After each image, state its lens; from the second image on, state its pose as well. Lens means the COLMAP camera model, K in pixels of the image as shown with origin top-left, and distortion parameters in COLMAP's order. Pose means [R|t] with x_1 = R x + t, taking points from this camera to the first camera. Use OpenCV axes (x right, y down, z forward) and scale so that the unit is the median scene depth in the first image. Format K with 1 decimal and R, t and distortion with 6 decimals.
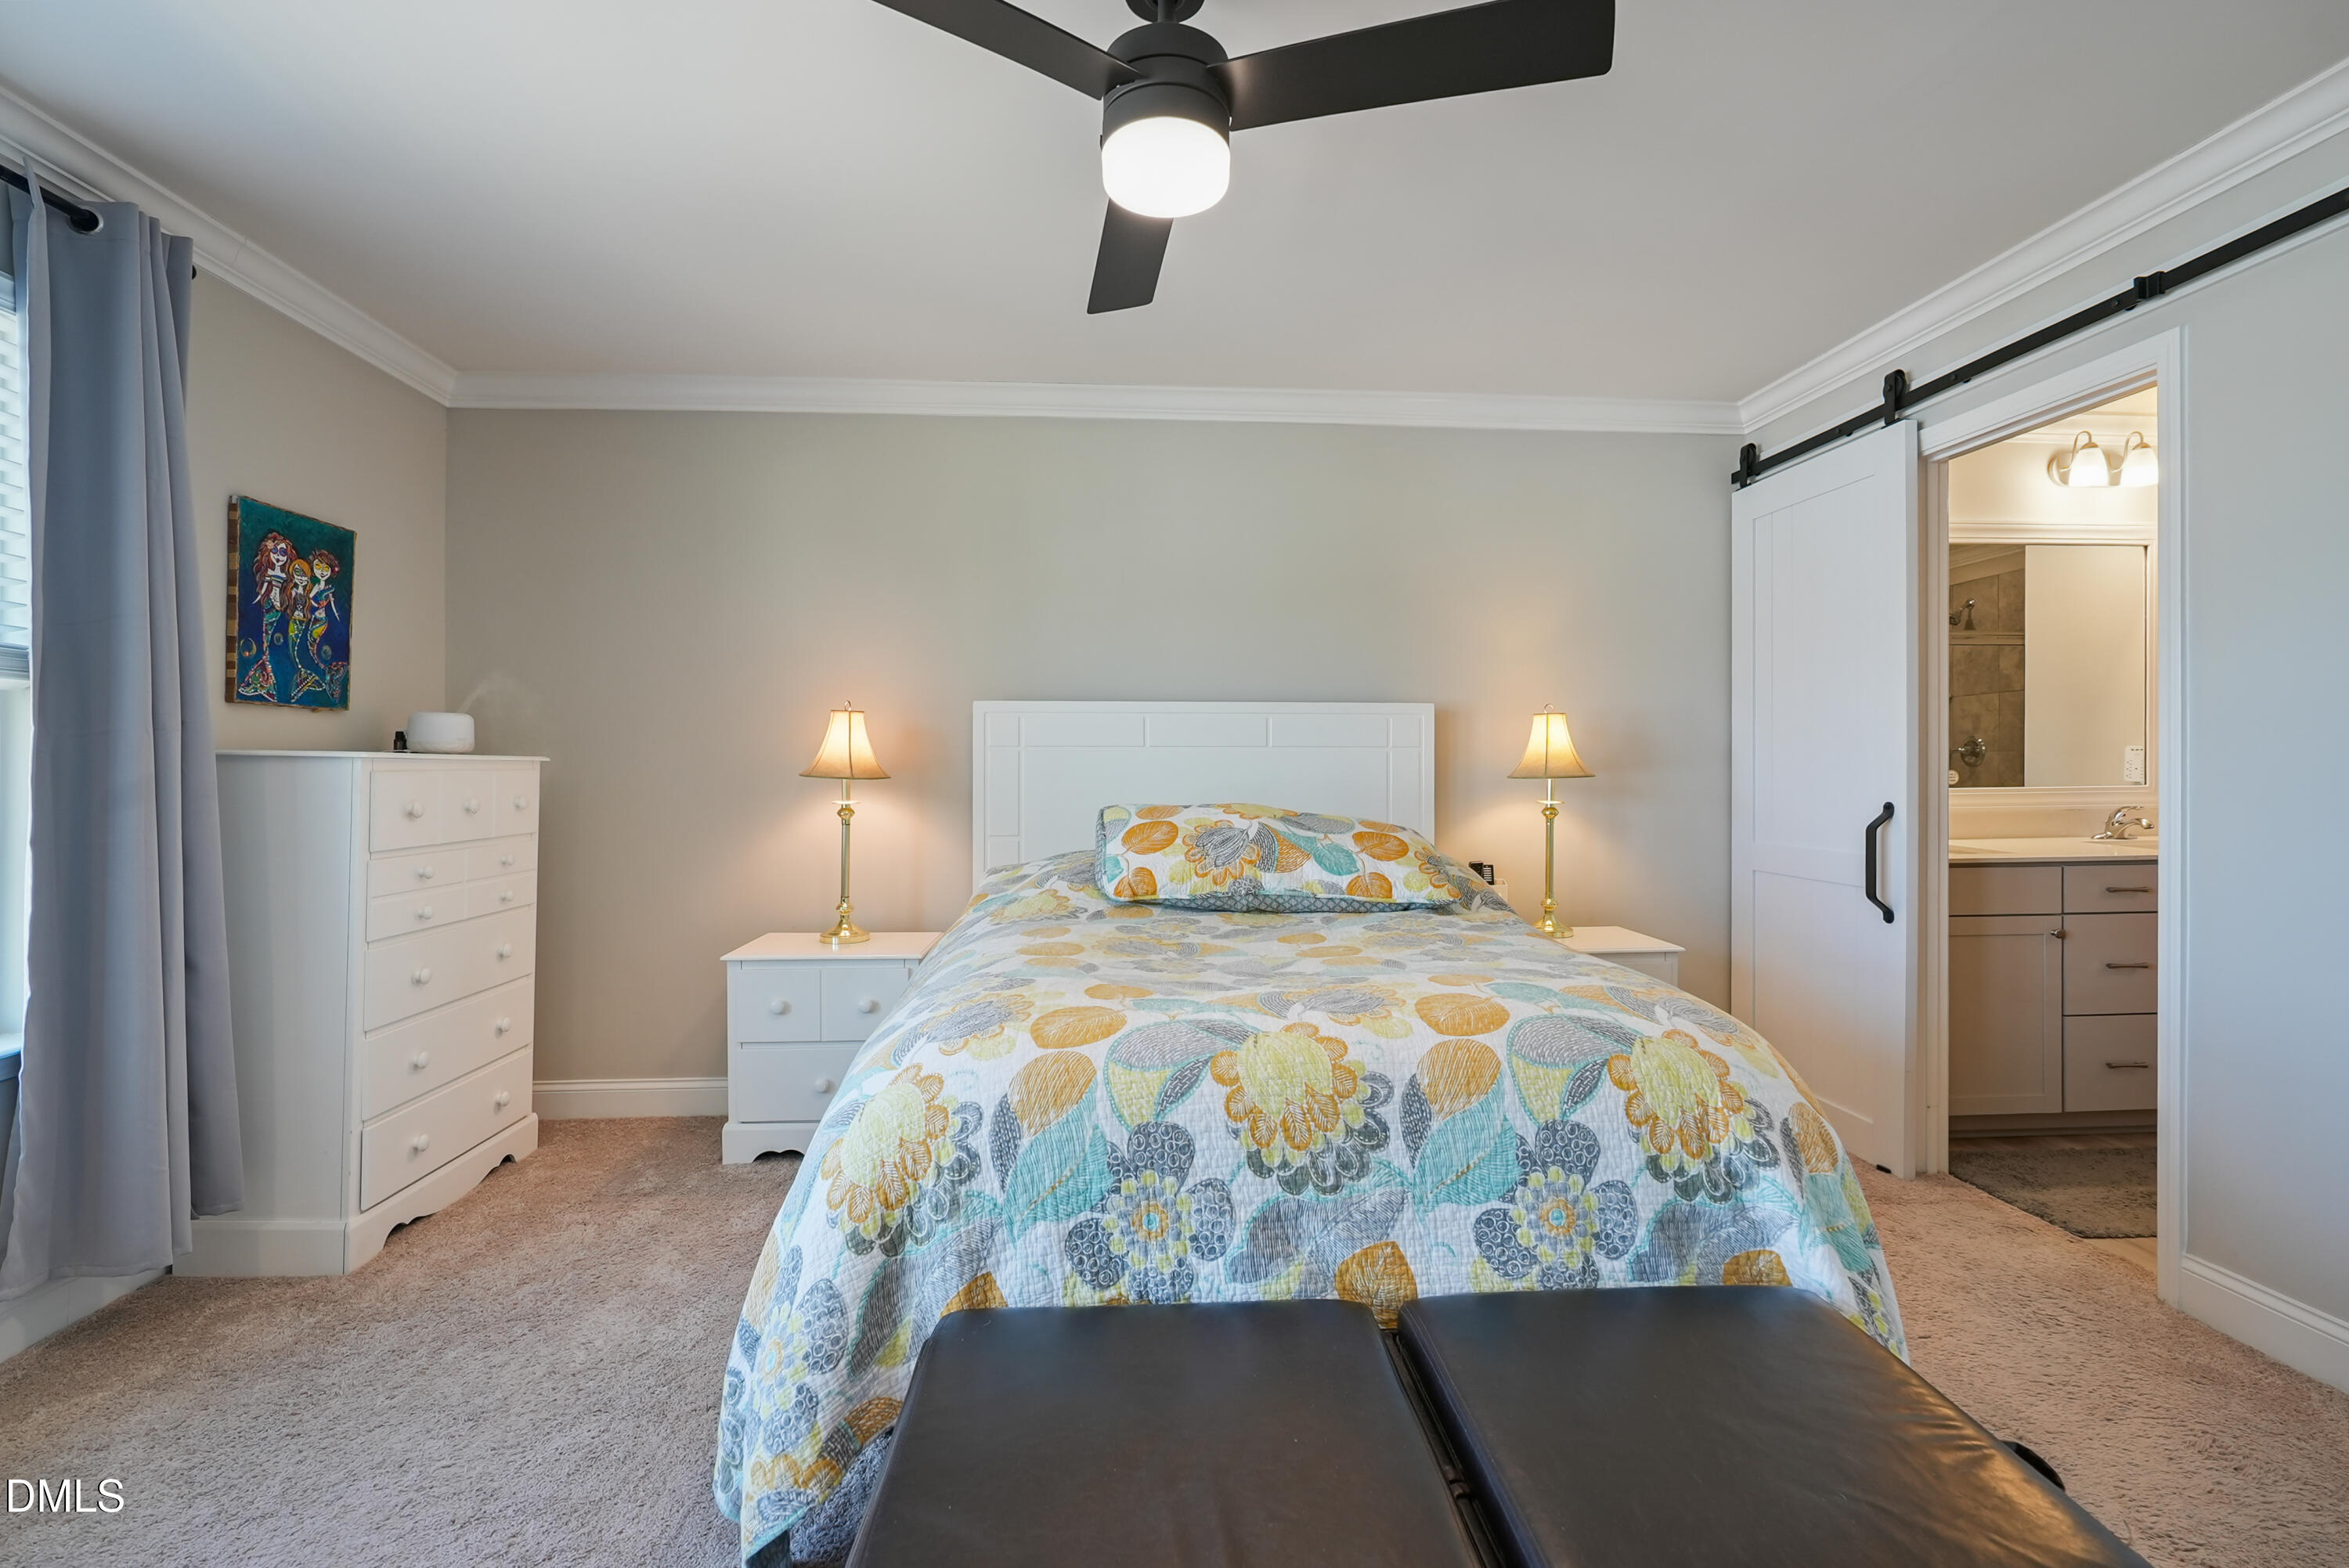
lens RADIAL K [[1075.6, 0, 1177.5], [0, 1075.6, 765.2], [0, 0, 1]] dist [-0.001746, 0.001464]
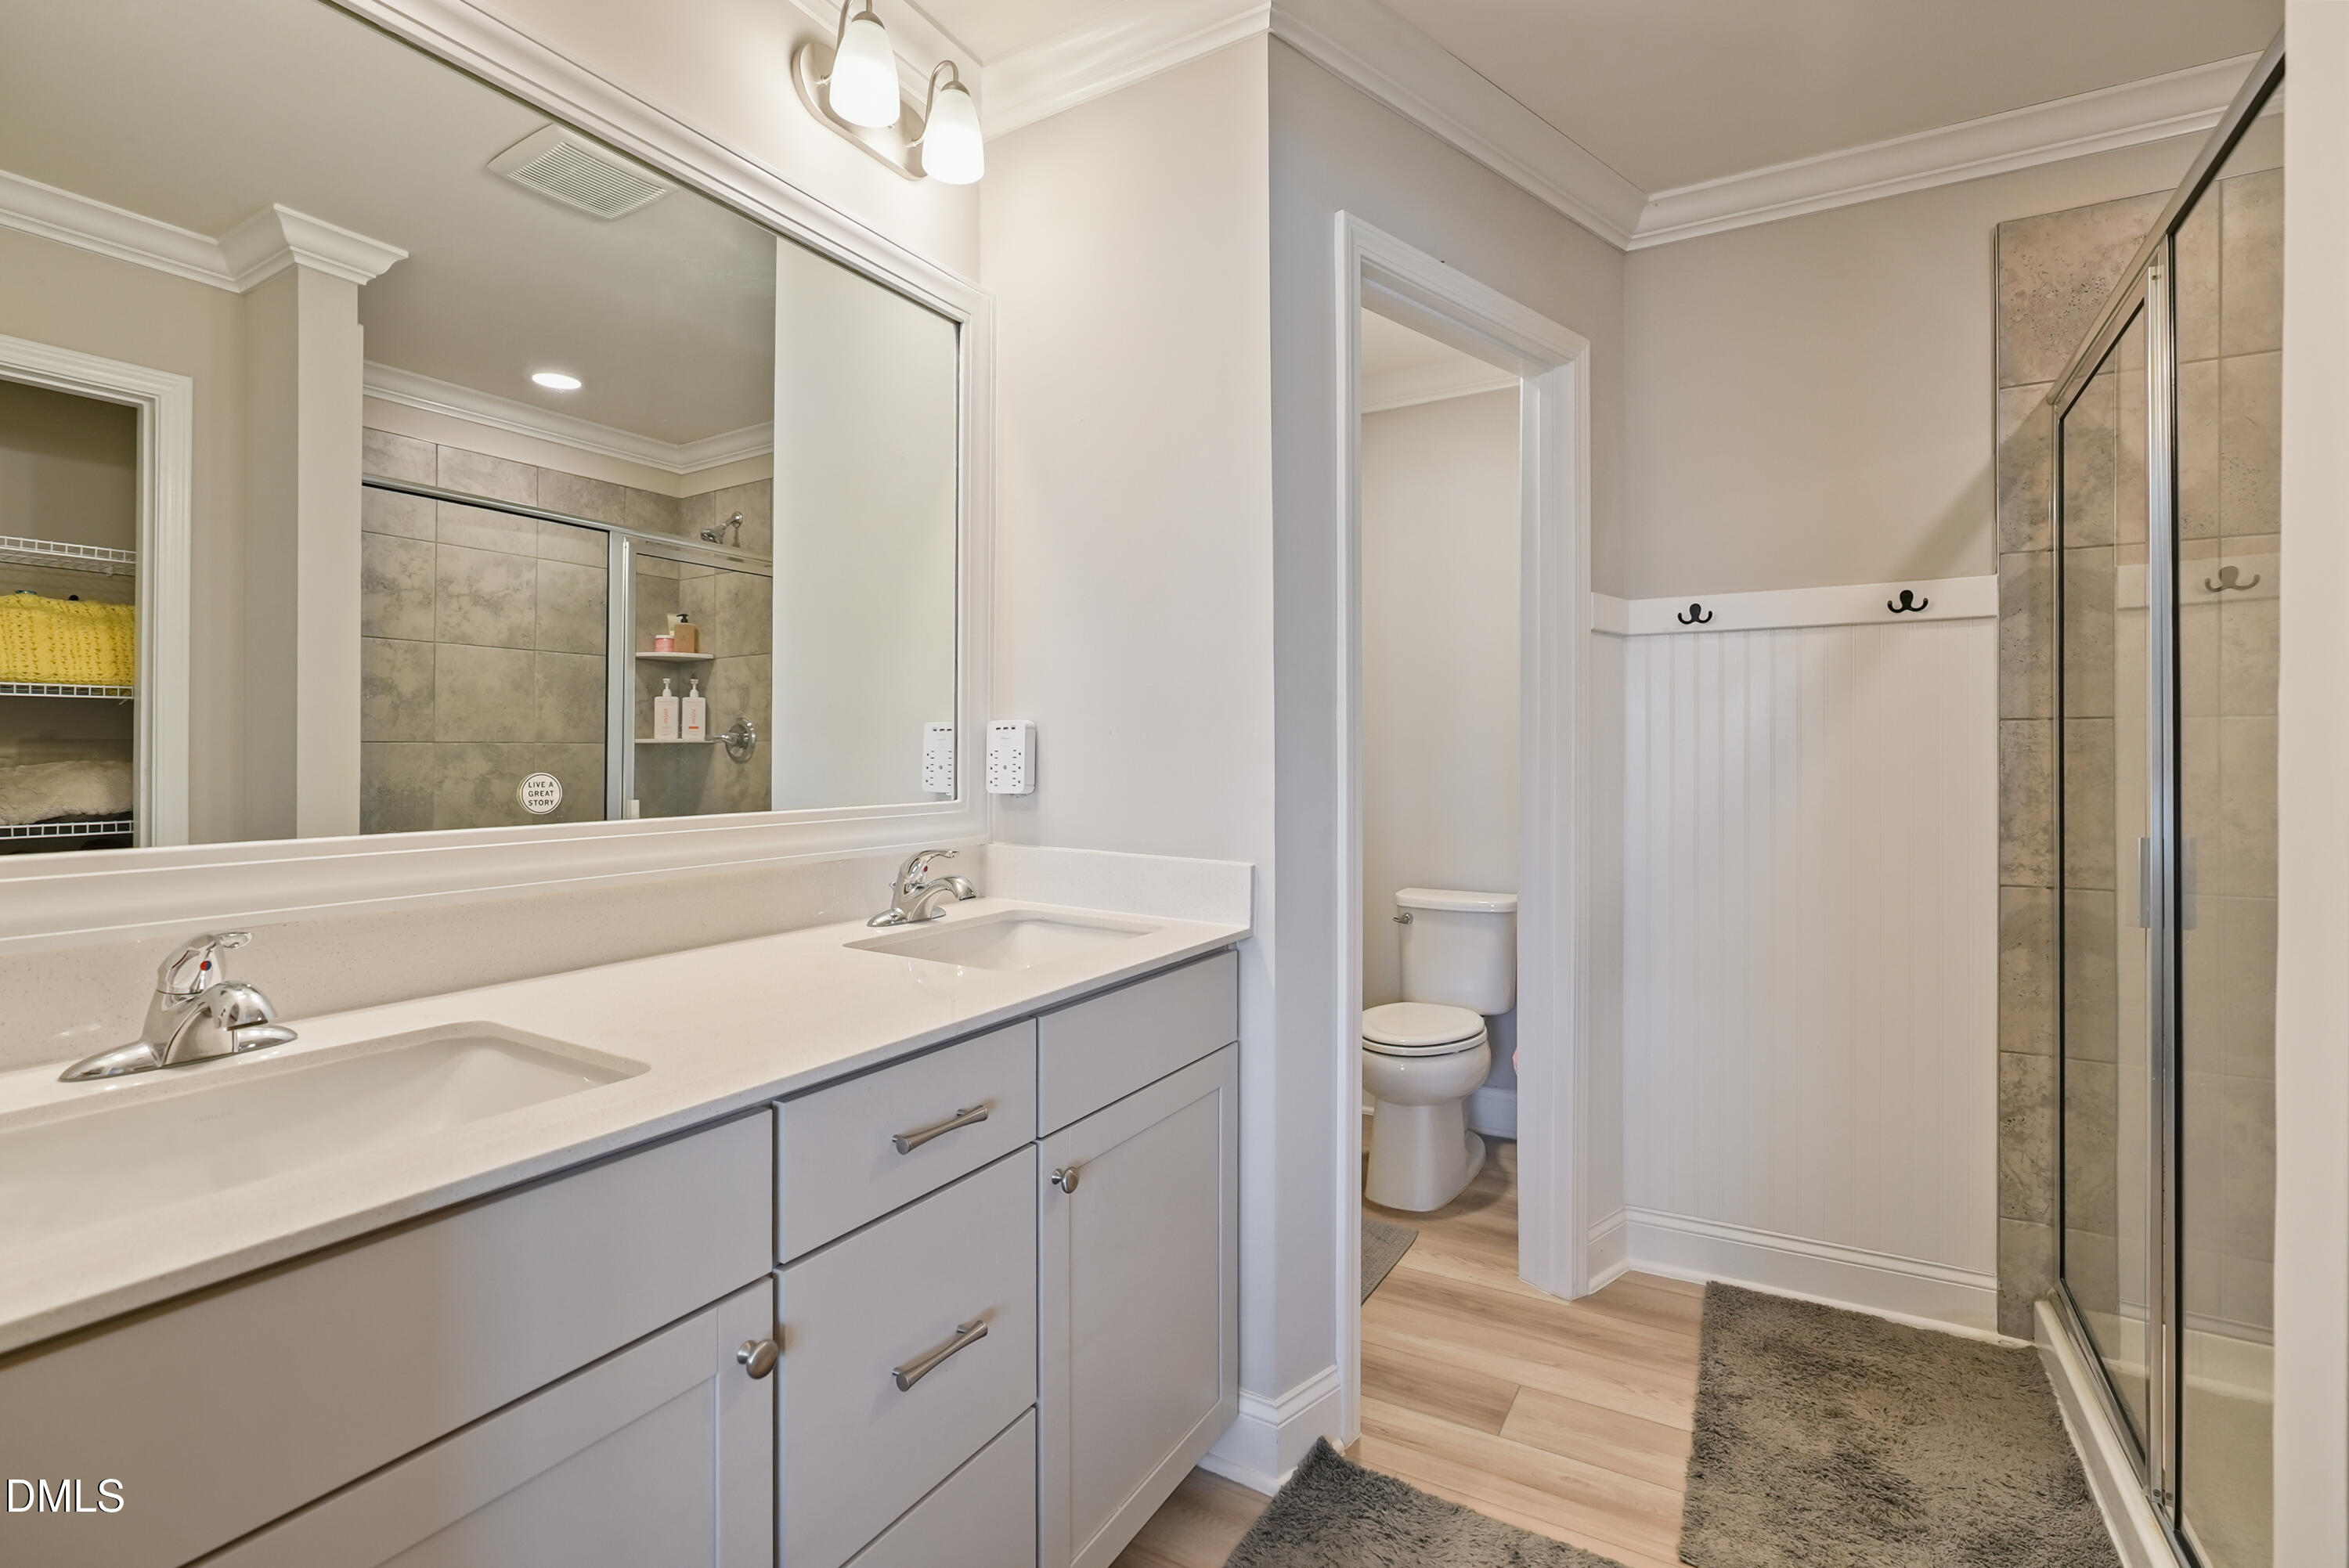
lens RADIAL K [[1075.6, 0, 1176.9], [0, 1075.6, 764.7], [0, 0, 1]] dist [-0.001746, 0.001464]
pose [[0.566950, 0.000511, 0.823752, 0.558779], [-0.003126, 0.999994, 0.001531, 0.000839], [-0.823746, -0.003443, 0.566948, 0.646446]]
